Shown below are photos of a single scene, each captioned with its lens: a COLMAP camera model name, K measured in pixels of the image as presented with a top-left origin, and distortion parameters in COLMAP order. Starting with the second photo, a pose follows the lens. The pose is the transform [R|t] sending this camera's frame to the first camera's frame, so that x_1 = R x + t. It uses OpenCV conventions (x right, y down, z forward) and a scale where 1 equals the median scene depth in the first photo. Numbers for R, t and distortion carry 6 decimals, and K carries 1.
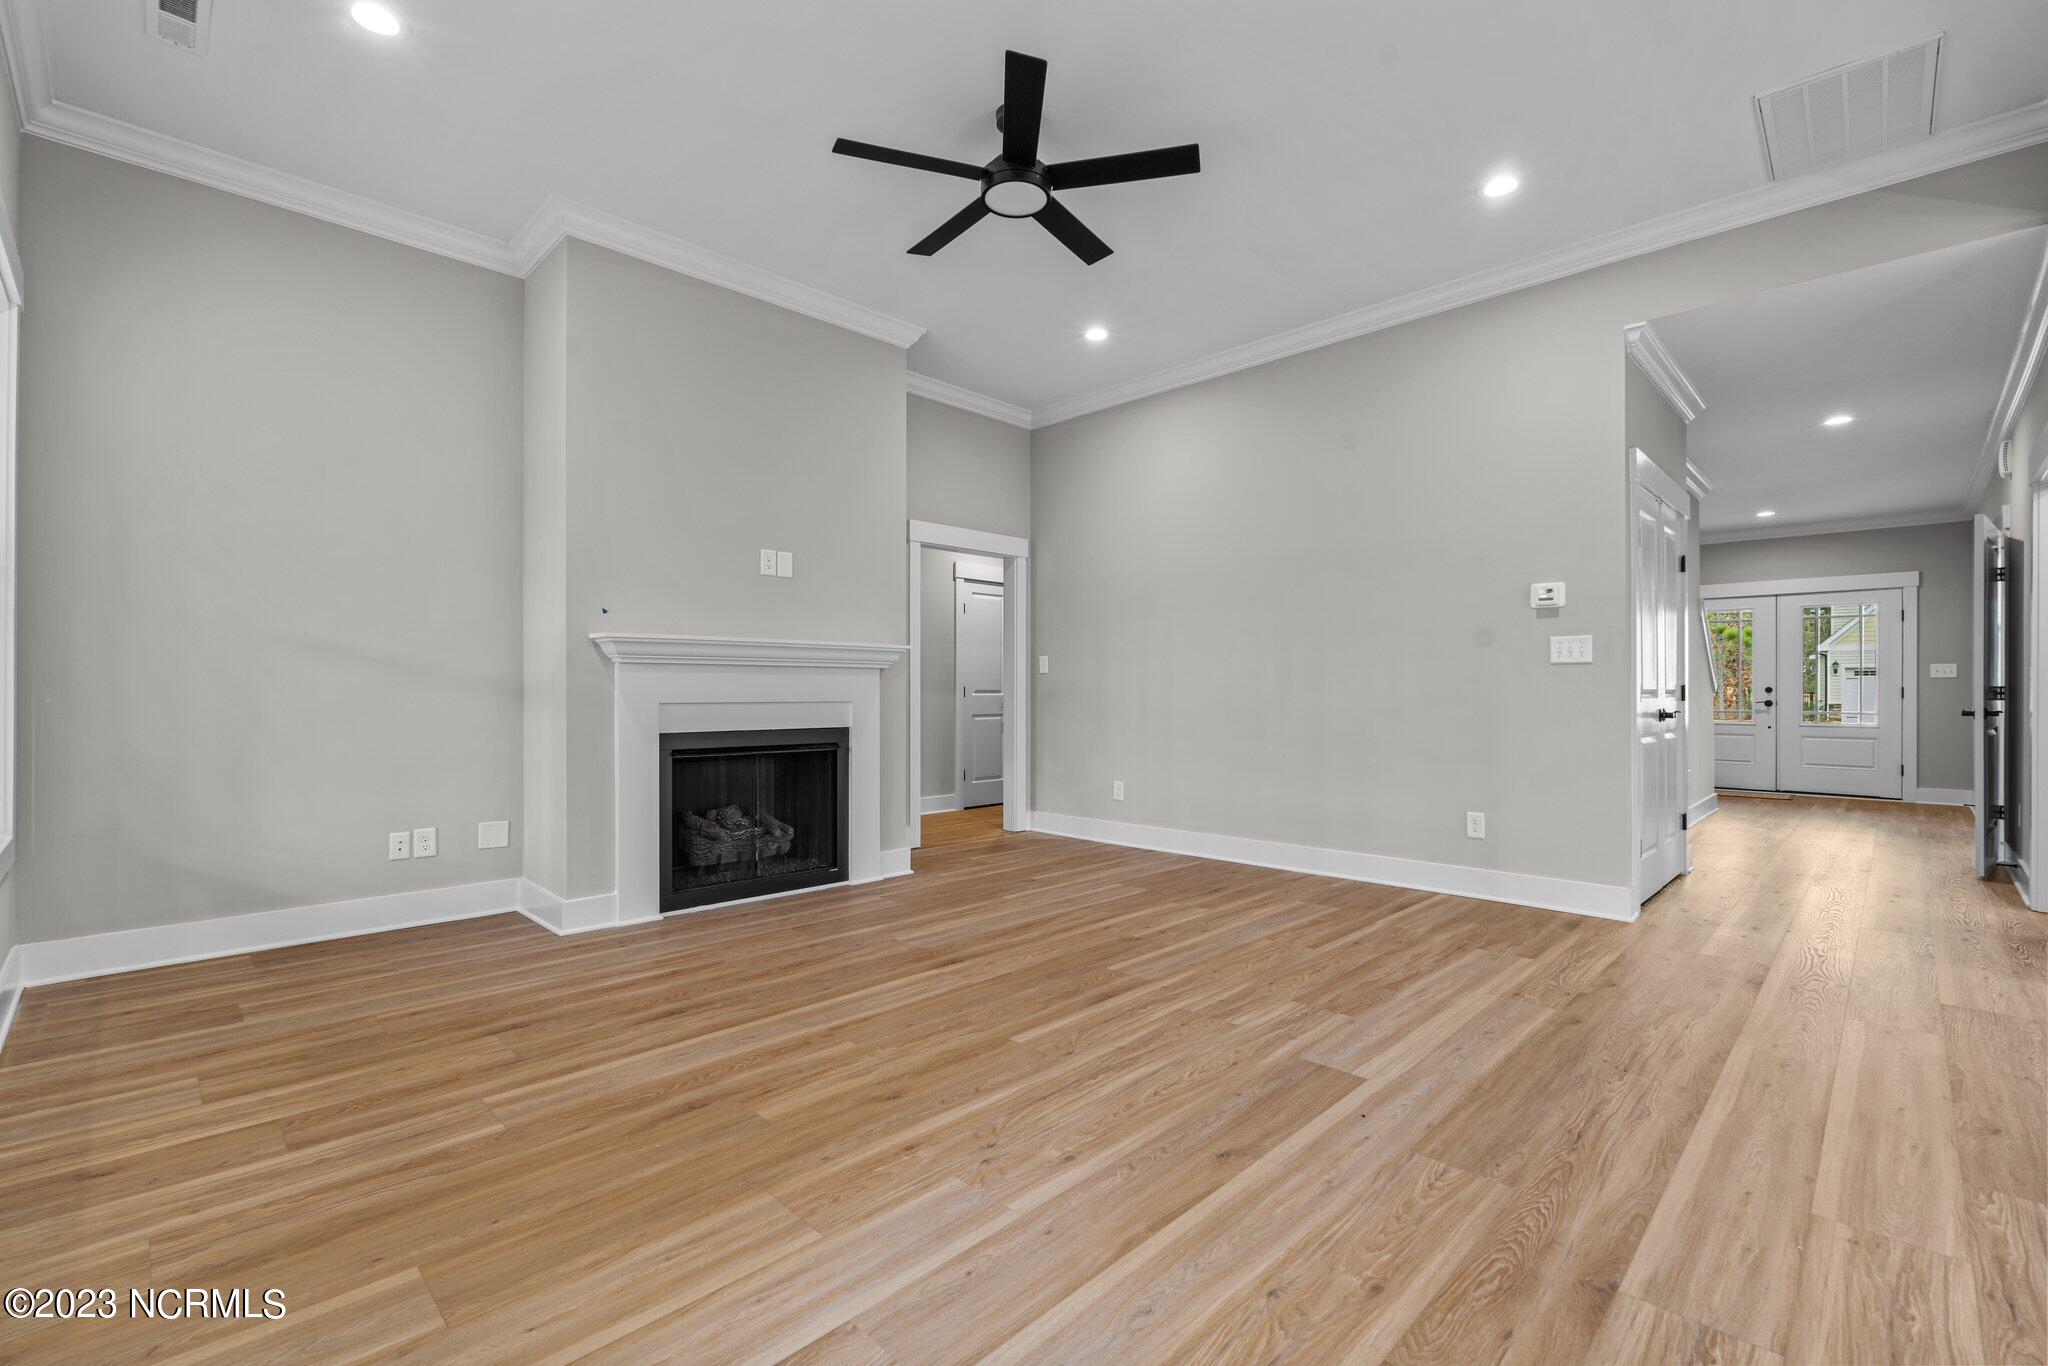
lens RADIAL K [[899.3, 0, 1020.3], [0, 899.3, 681.6], [0, 0, 1]] dist [-0.010907, 0.001751]
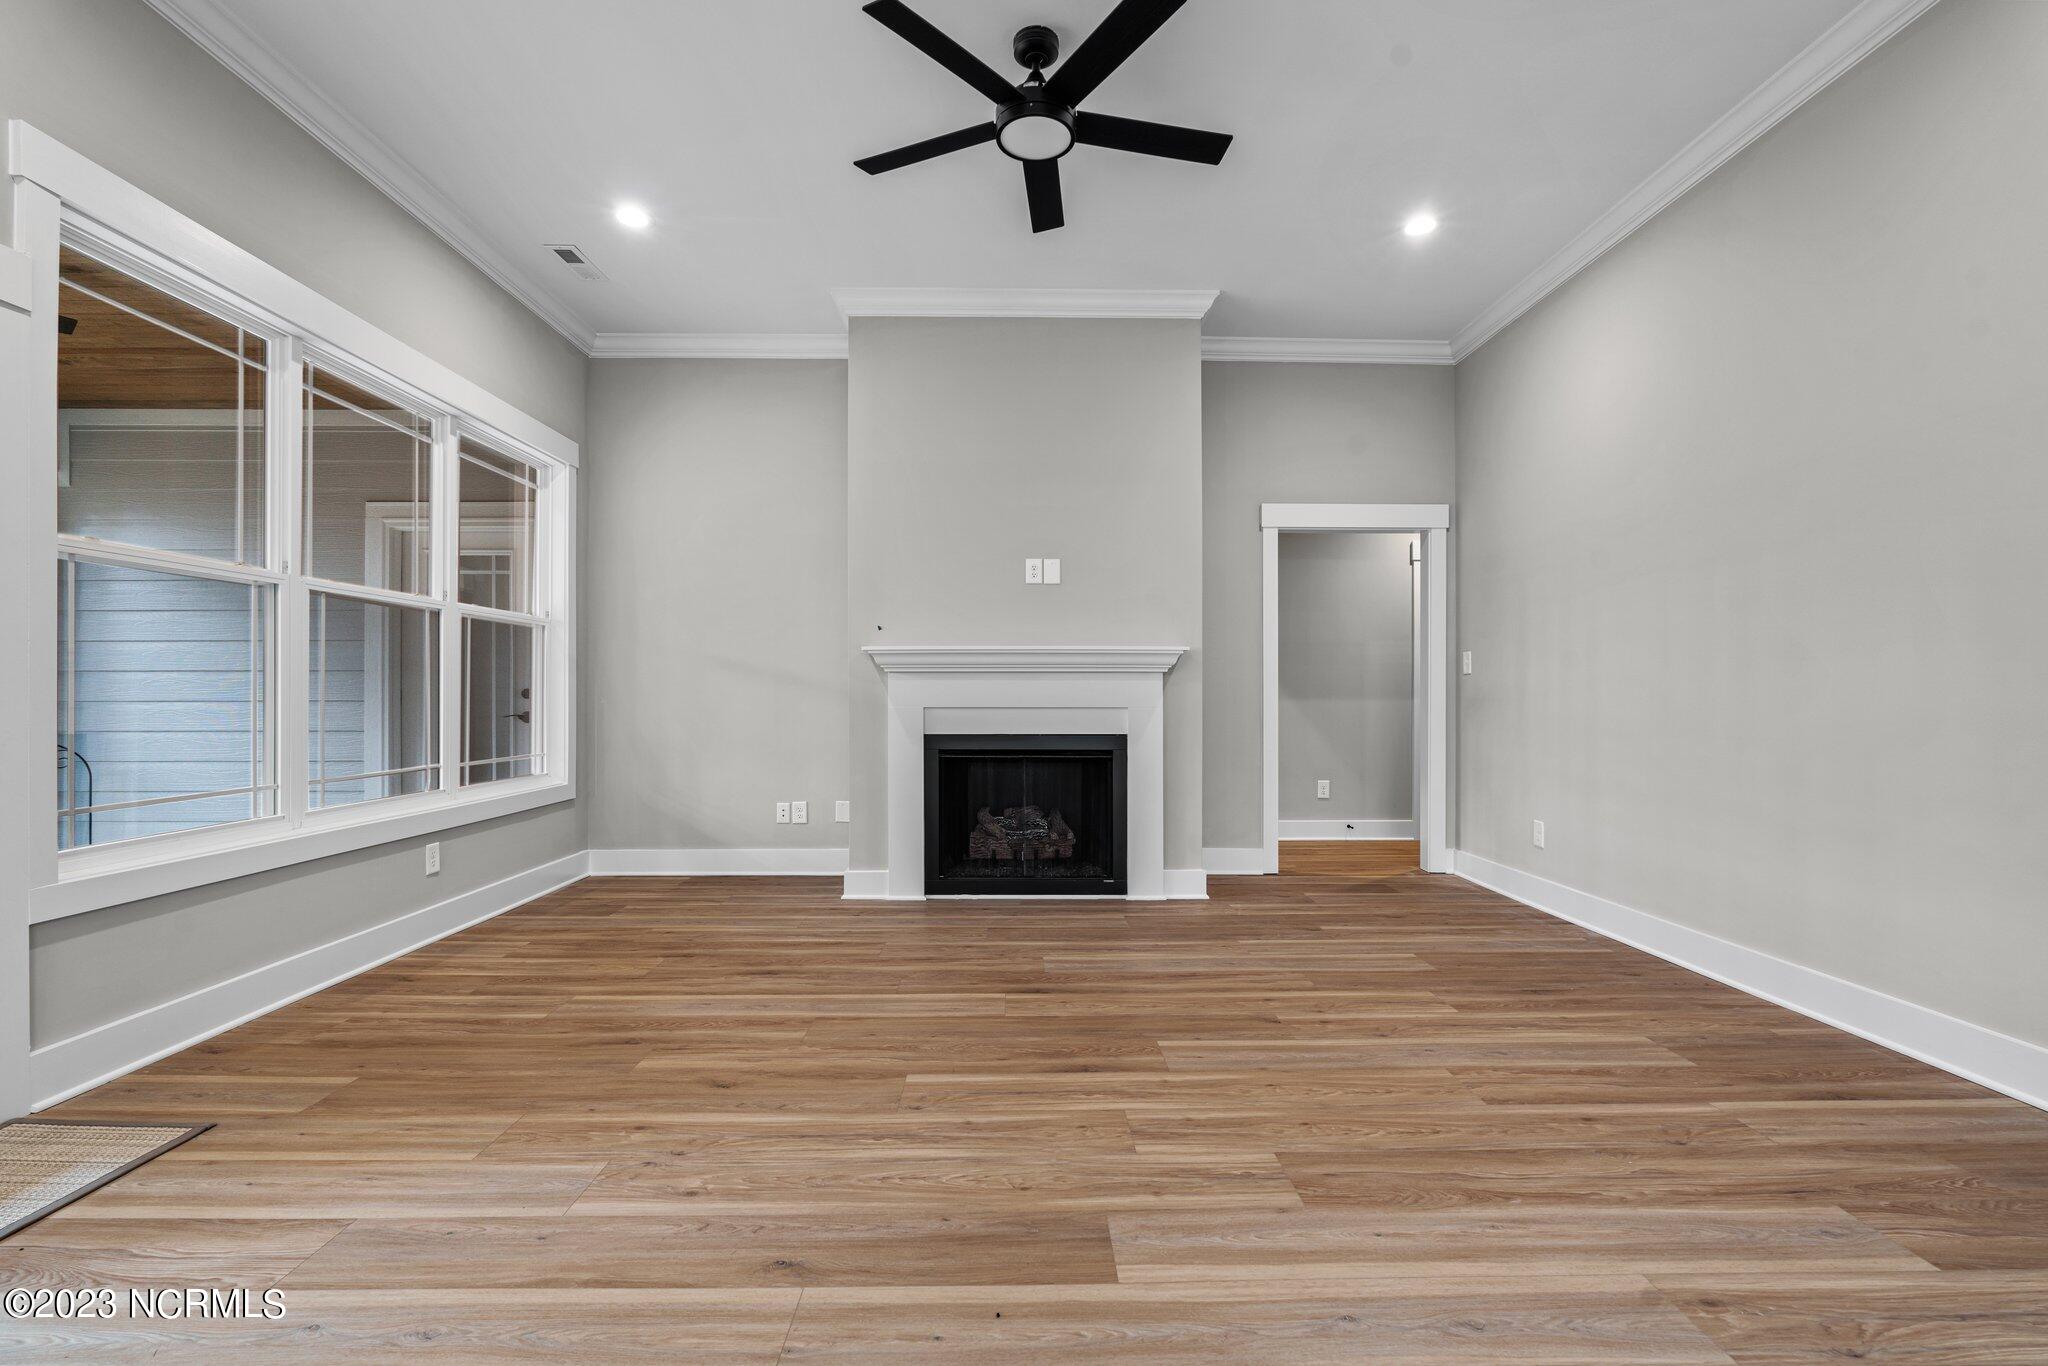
lens RADIAL K [[899.3, 0, 1019.9], [0, 899.3, 692.5], [0, 0, 1]] dist [-0.010907, 0.001751]
pose [[0.713494, -0.002591, -0.700656, 0.543988], [0.007210, 0.999967, 0.003644, 0.002442], [0.700624, -0.007652, 0.713490, 0.325165]]
